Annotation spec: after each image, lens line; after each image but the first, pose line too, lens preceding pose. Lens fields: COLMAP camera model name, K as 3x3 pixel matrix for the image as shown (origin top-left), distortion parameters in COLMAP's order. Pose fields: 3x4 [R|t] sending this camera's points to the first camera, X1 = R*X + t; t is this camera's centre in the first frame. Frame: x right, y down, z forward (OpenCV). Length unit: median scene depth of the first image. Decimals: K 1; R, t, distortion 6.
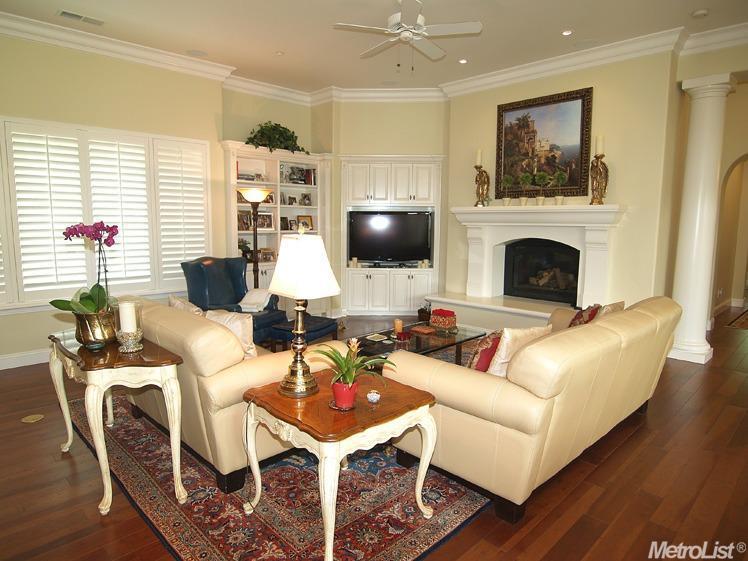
lens RADIAL K [[470.6, 0, 374.0], [0, 470.6, 280.5], [0, 0, 1]] dist [-0.037587, 0.000987]
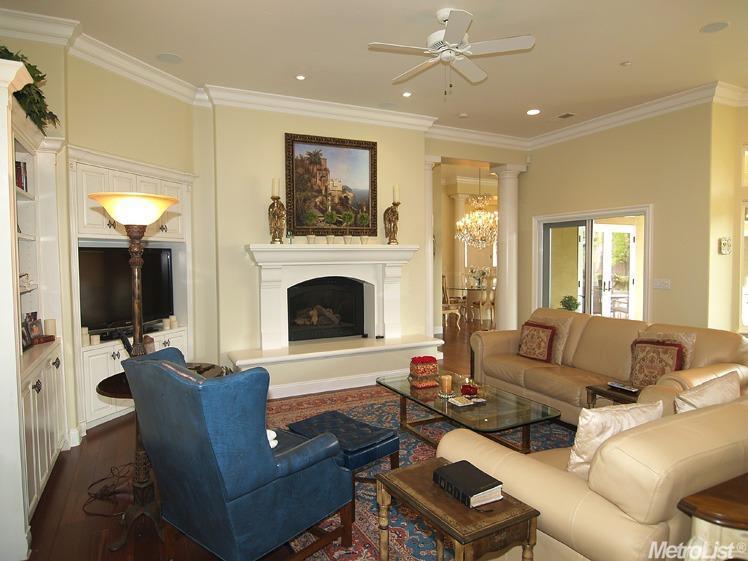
lens RADIAL K [[470.6, 0, 374.0], [0, 470.6, 280.5], [0, 0, 1]] dist [-0.037587, 0.000987]
pose [[0.307588, -0.053180, 0.950033, -0.589043], [0.130563, 0.991352, 0.013222, -0.085670], [-0.942520, 0.119972, 0.311871, 0.621179]]
